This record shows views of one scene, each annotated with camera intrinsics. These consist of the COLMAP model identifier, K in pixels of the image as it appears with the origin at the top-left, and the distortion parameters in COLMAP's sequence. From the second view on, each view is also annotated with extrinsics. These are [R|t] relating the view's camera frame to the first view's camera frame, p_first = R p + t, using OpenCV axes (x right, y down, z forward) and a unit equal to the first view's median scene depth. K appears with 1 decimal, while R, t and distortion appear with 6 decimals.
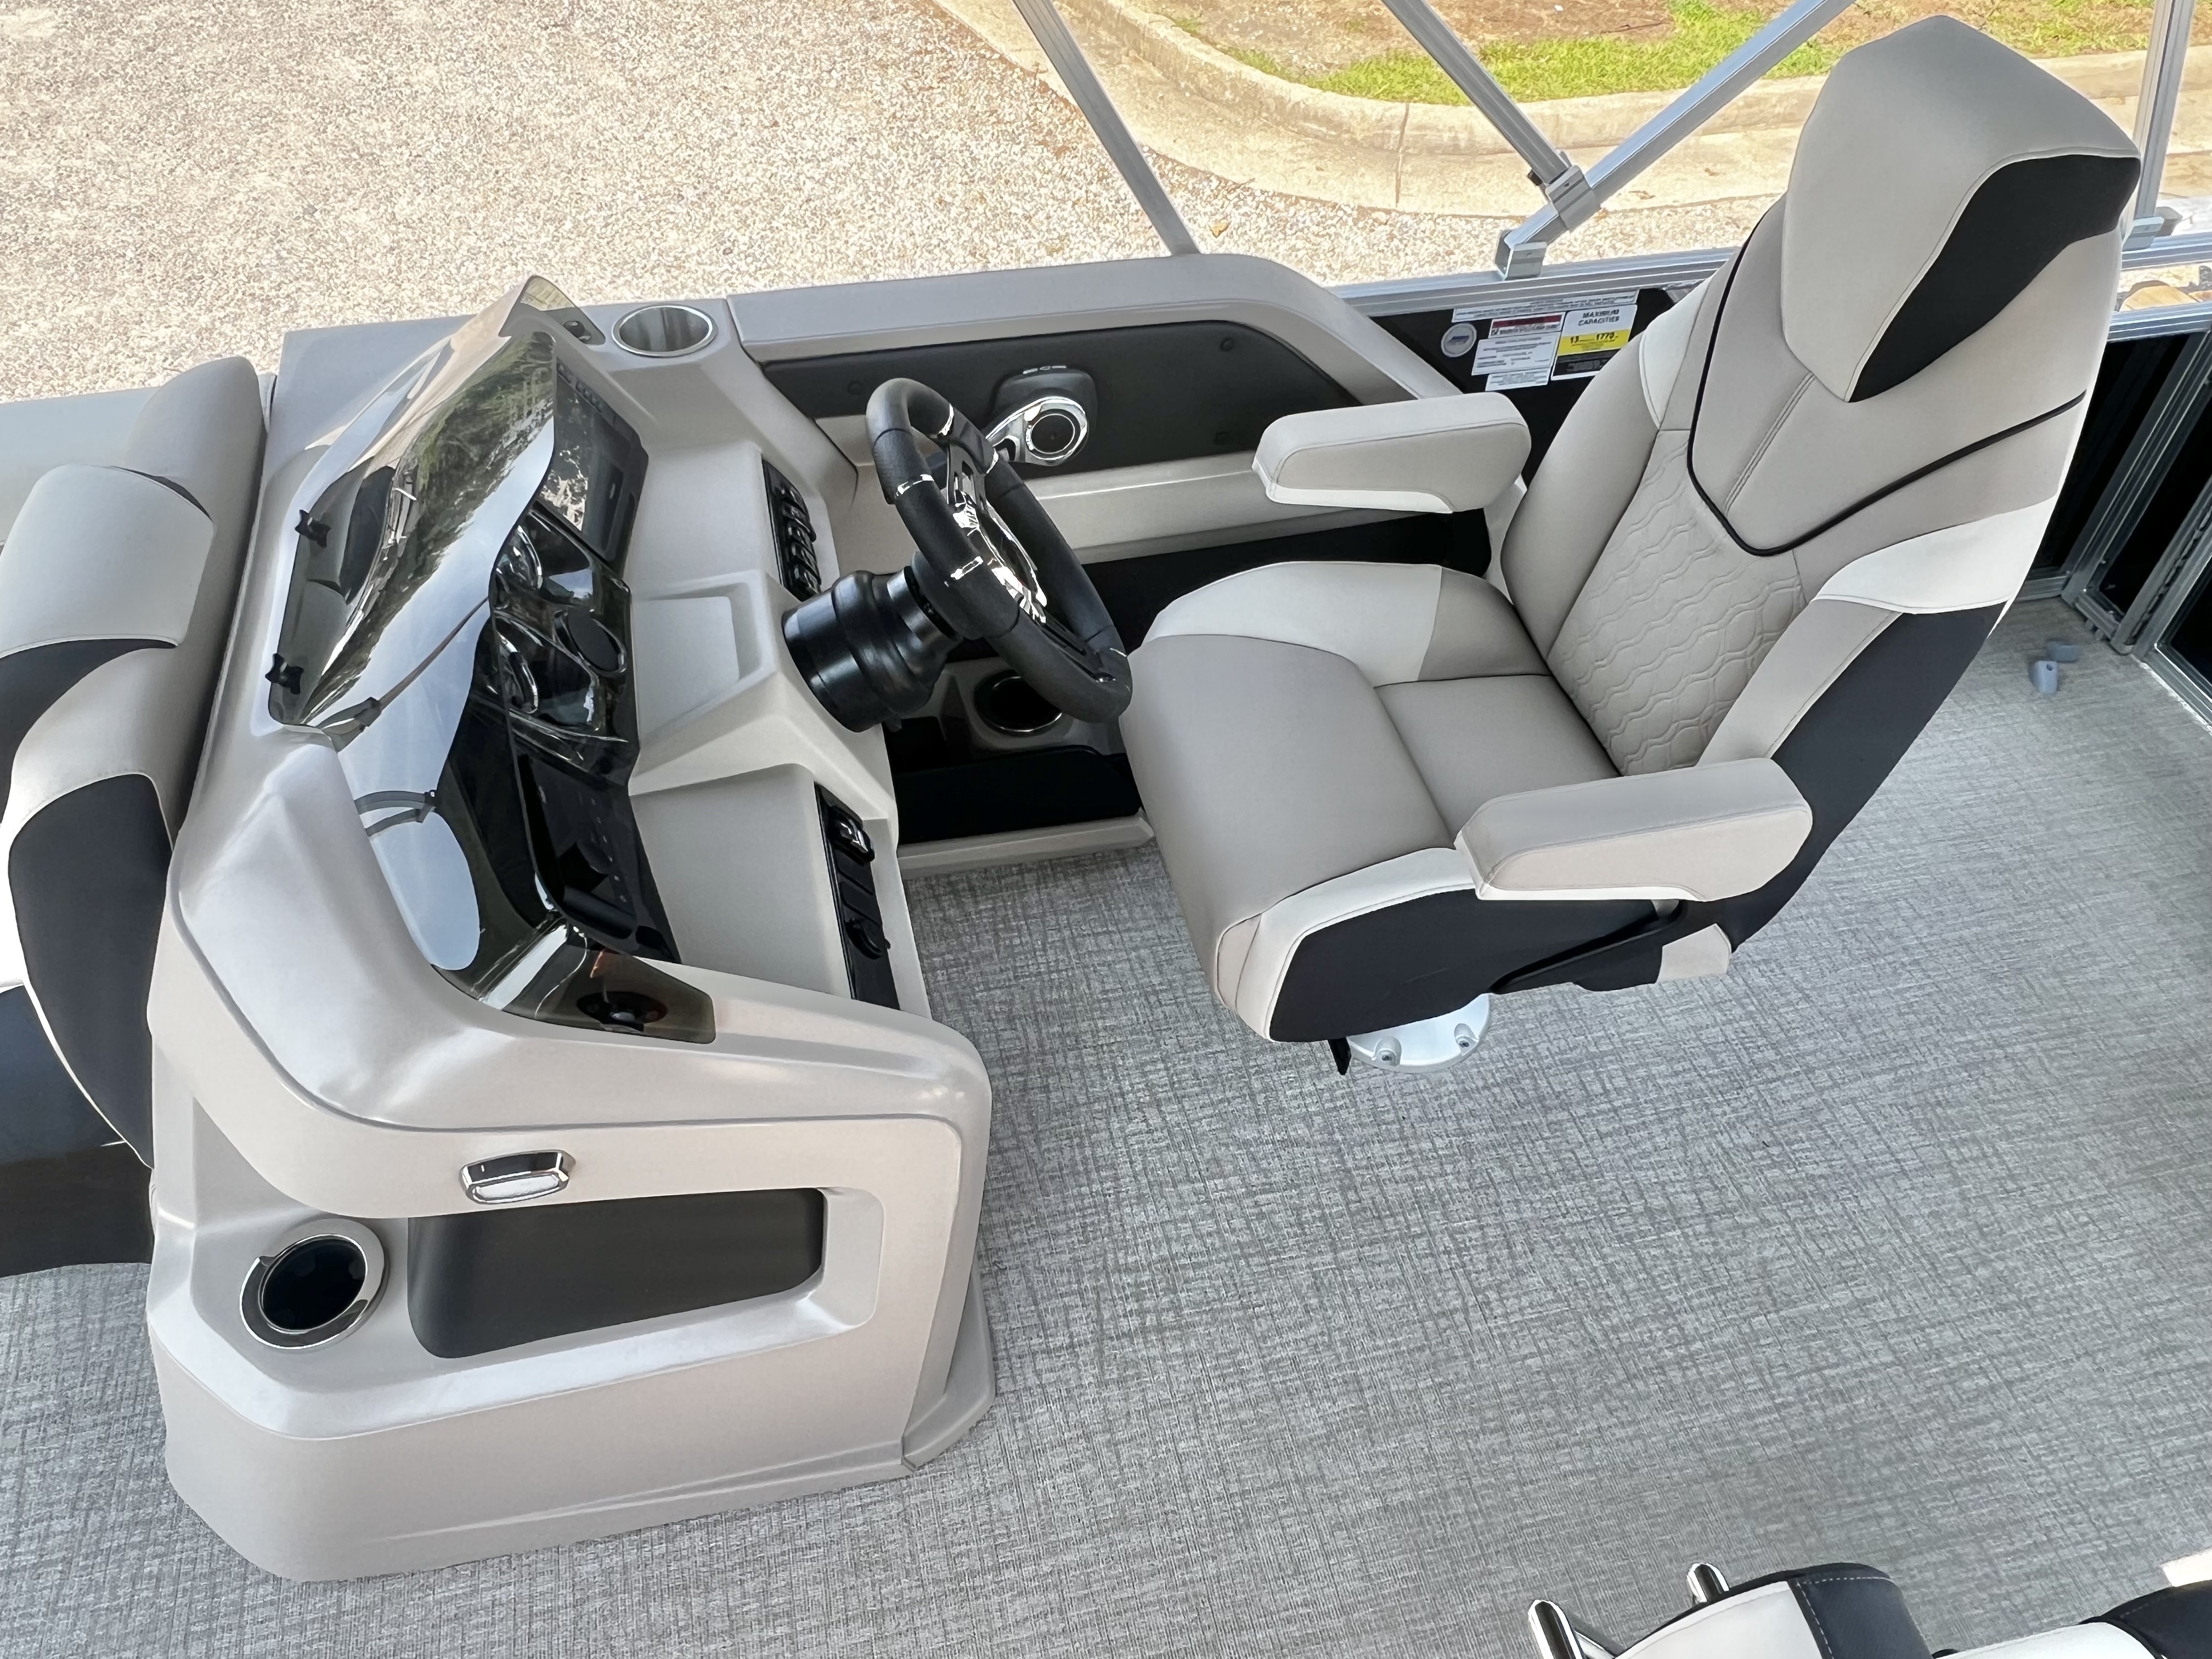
lens RADIAL K [[1569.9, 0, 1061.4], [0, 1569.9, 845.9], [0, 0, 1]] dist [0.002708, -0.003946]
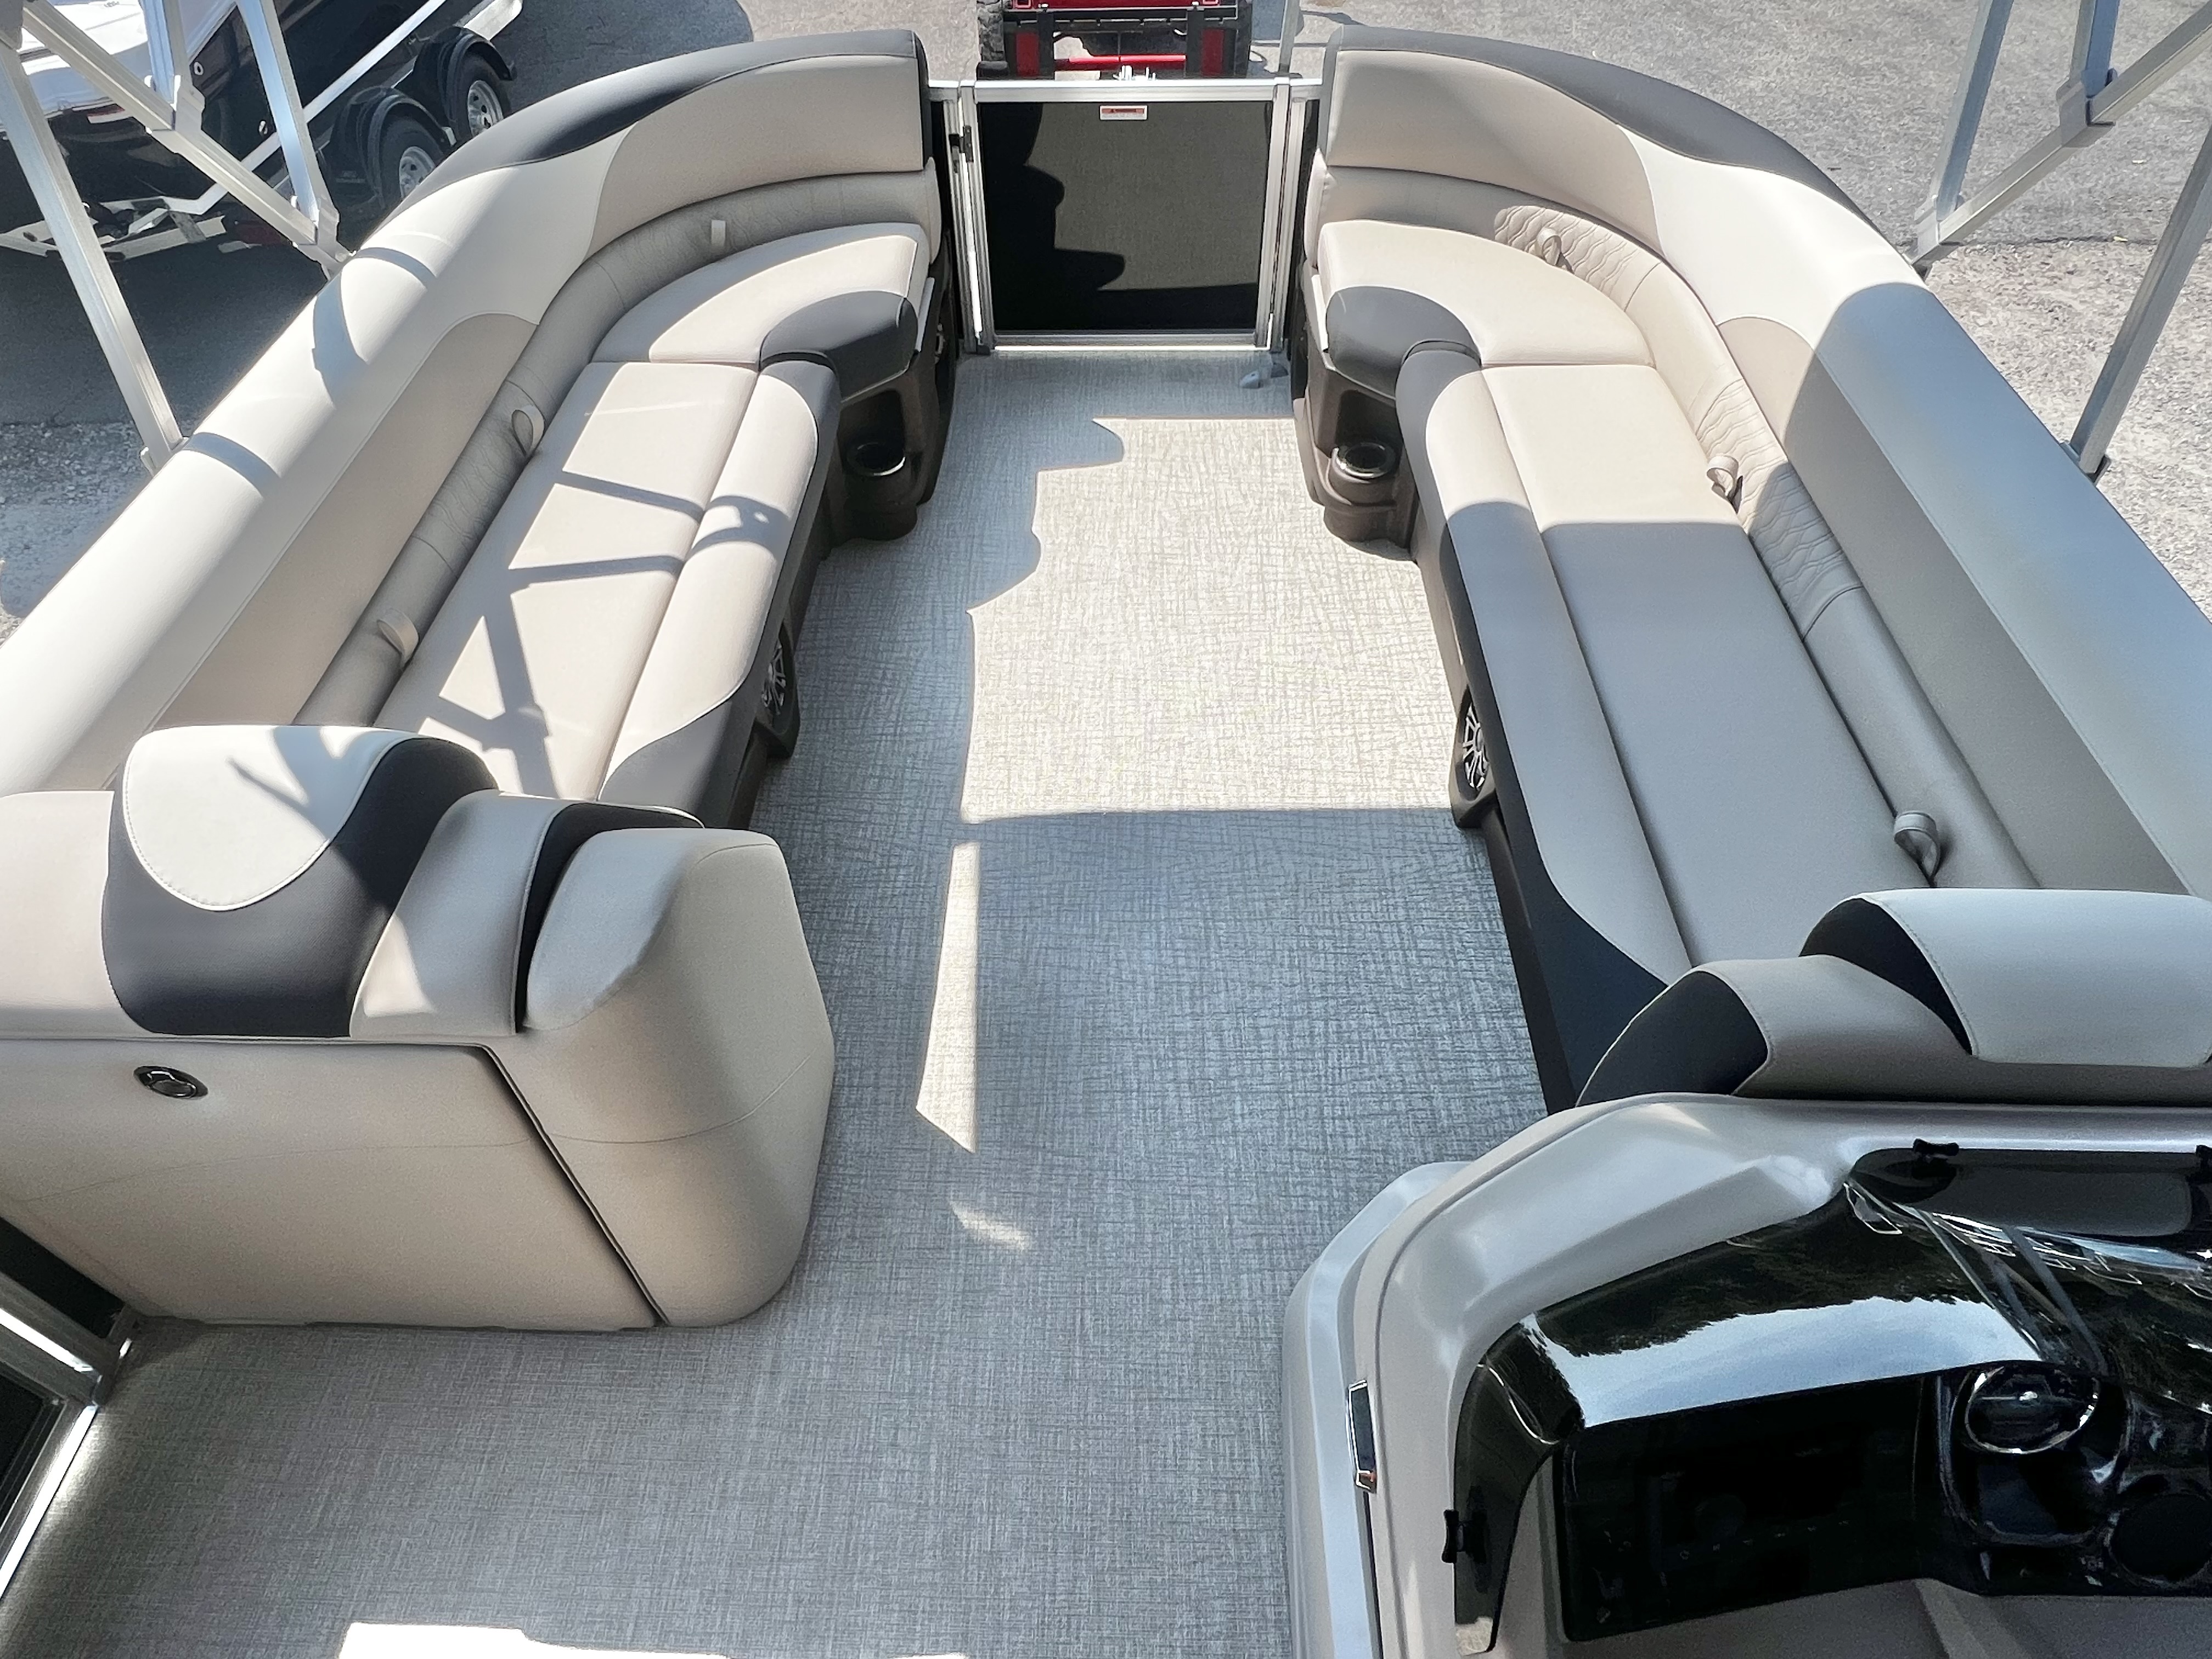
lens RADIAL K [[1304.9, 0, 1101.0], [0, 1304.9, 840.1], [0, 0, 1]] dist [-0.004344, 0.004080]
pose [[-0.238858, 0.716457, -0.655467, -0.011874], [-0.708025, 0.333460, 0.622499, -0.205477], [0.664565, 0.612776, 0.427620, 0.167898]]
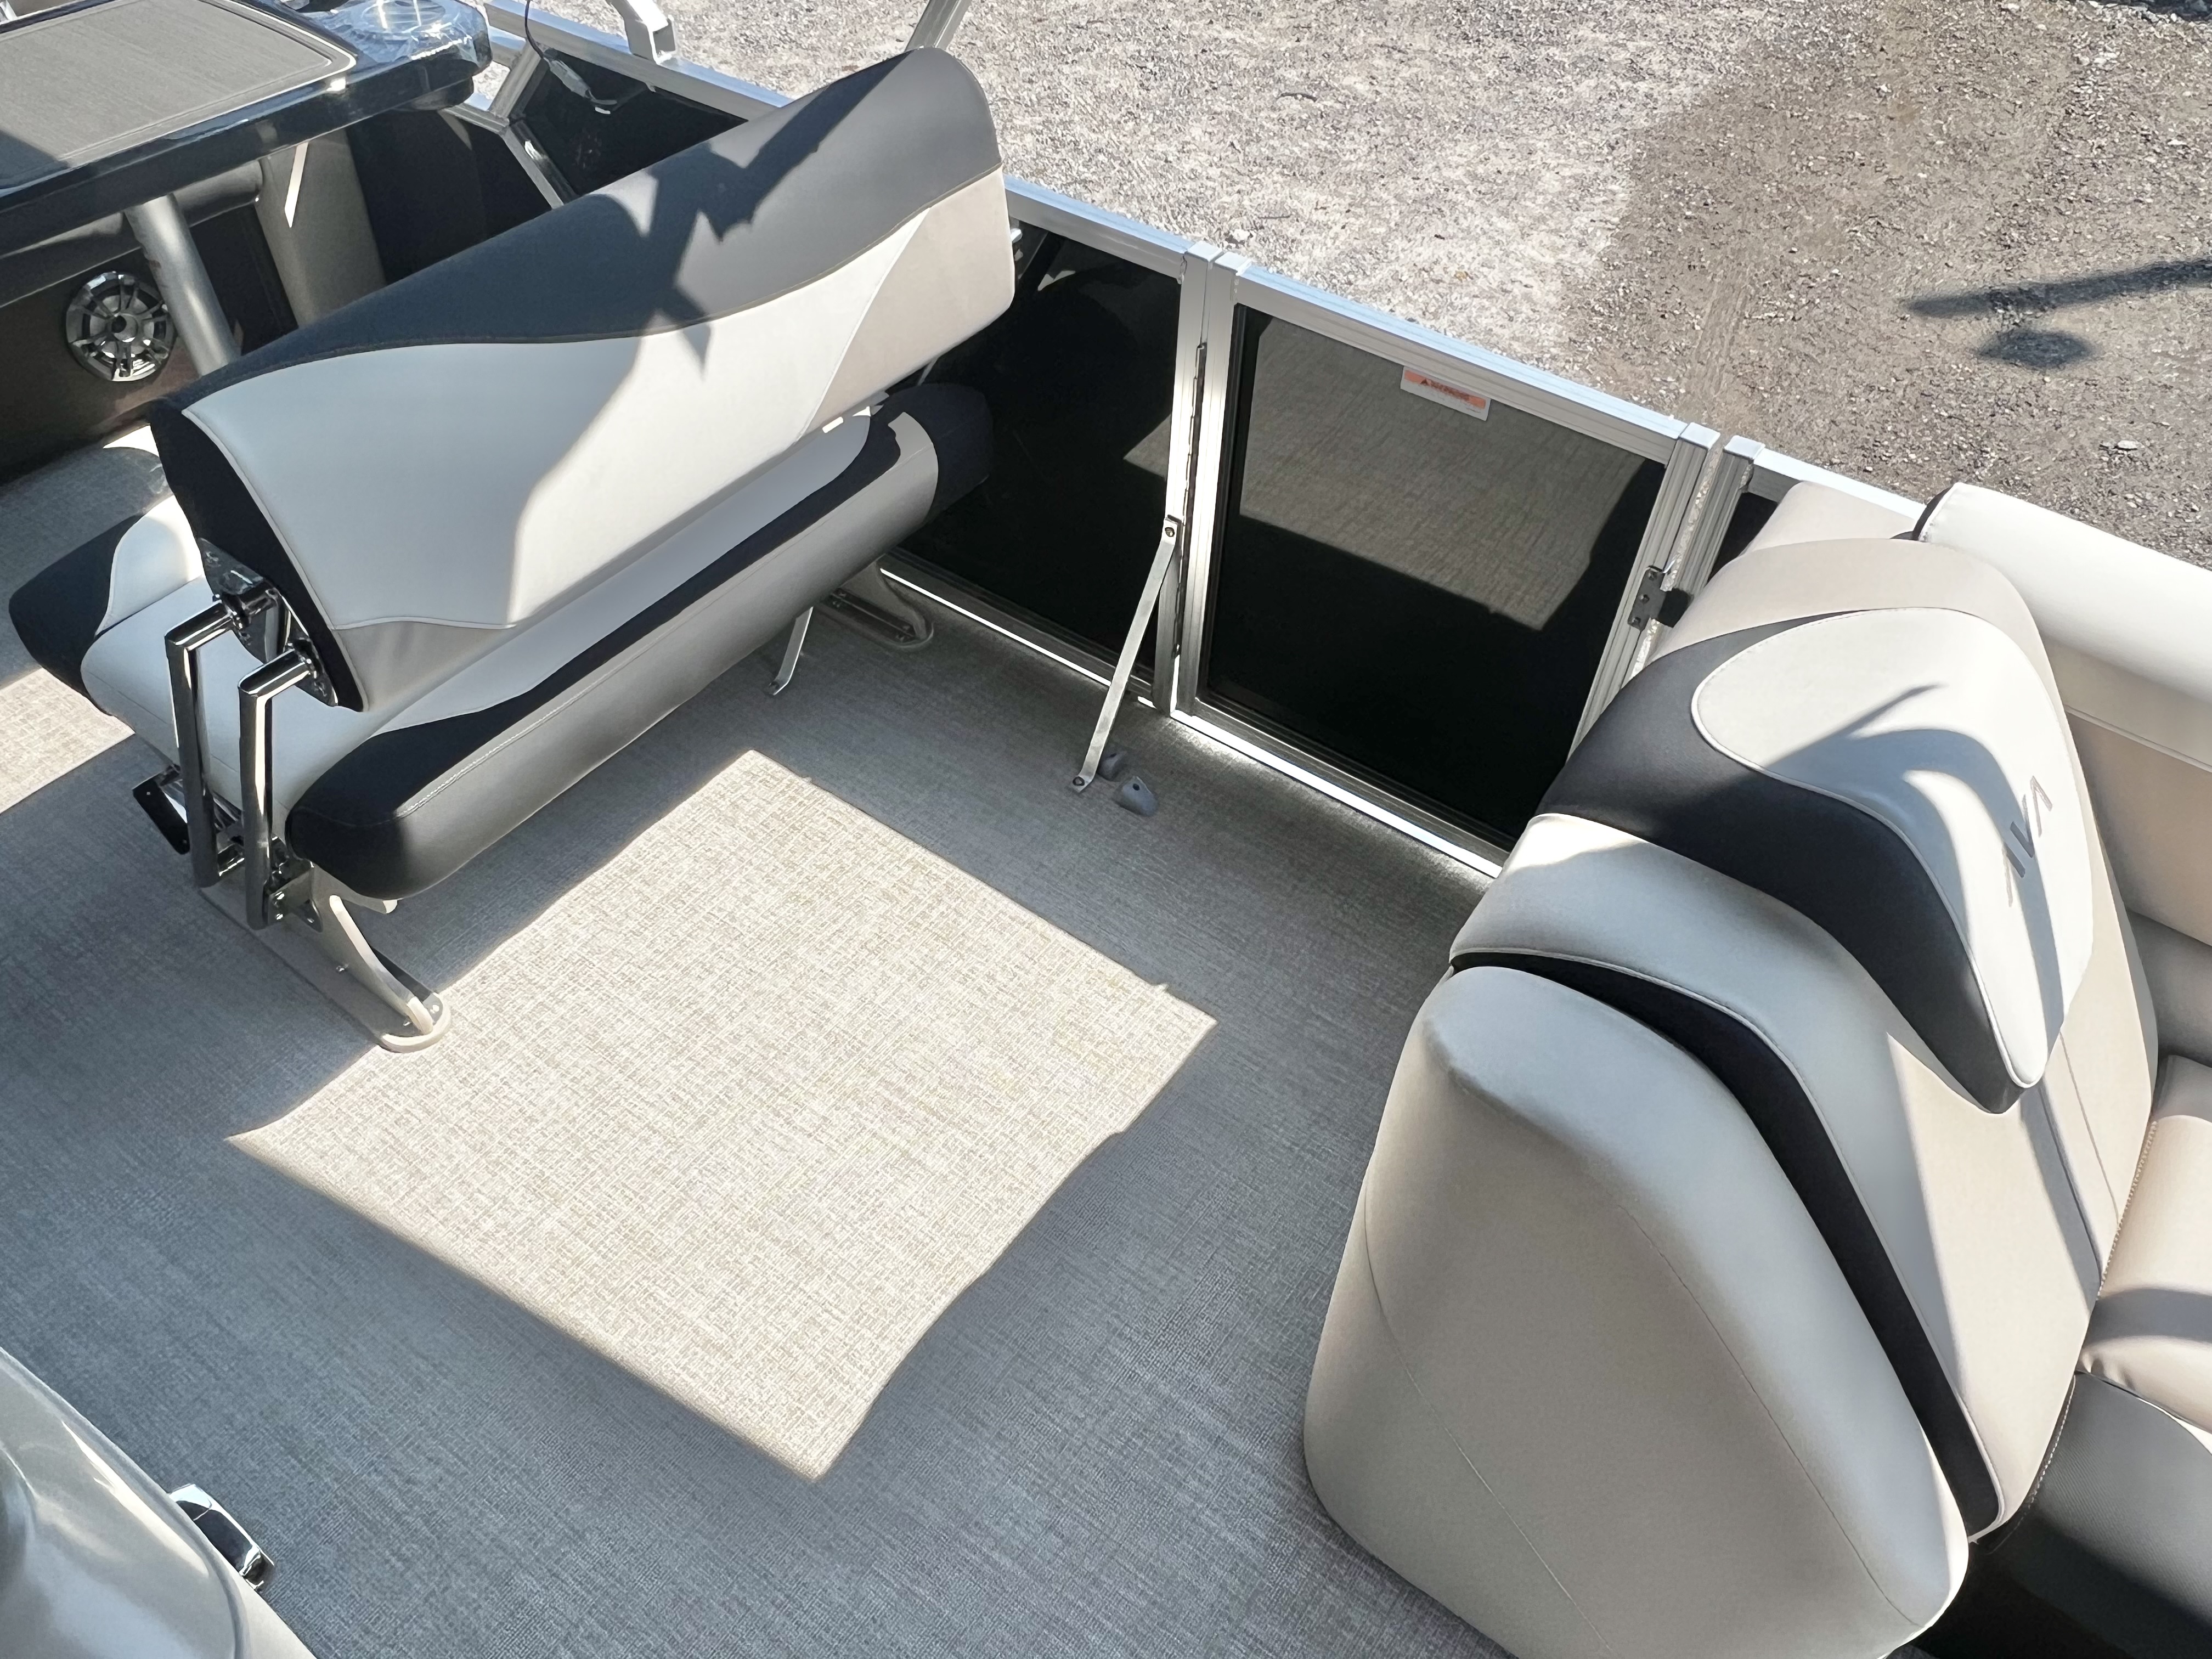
lens RADIAL K [[1569.9, 0, 1083.0], [0, 1569.9, 835.9], [0, 0, 1]] dist [0.002708, -0.003946]
pose [[-0.662357, -0.573311, 0.482285, -0.475825], [0.525042, 0.103994, 0.844699, -0.145257], [-0.534429, 0.812712, 0.232131, 0.208244]]
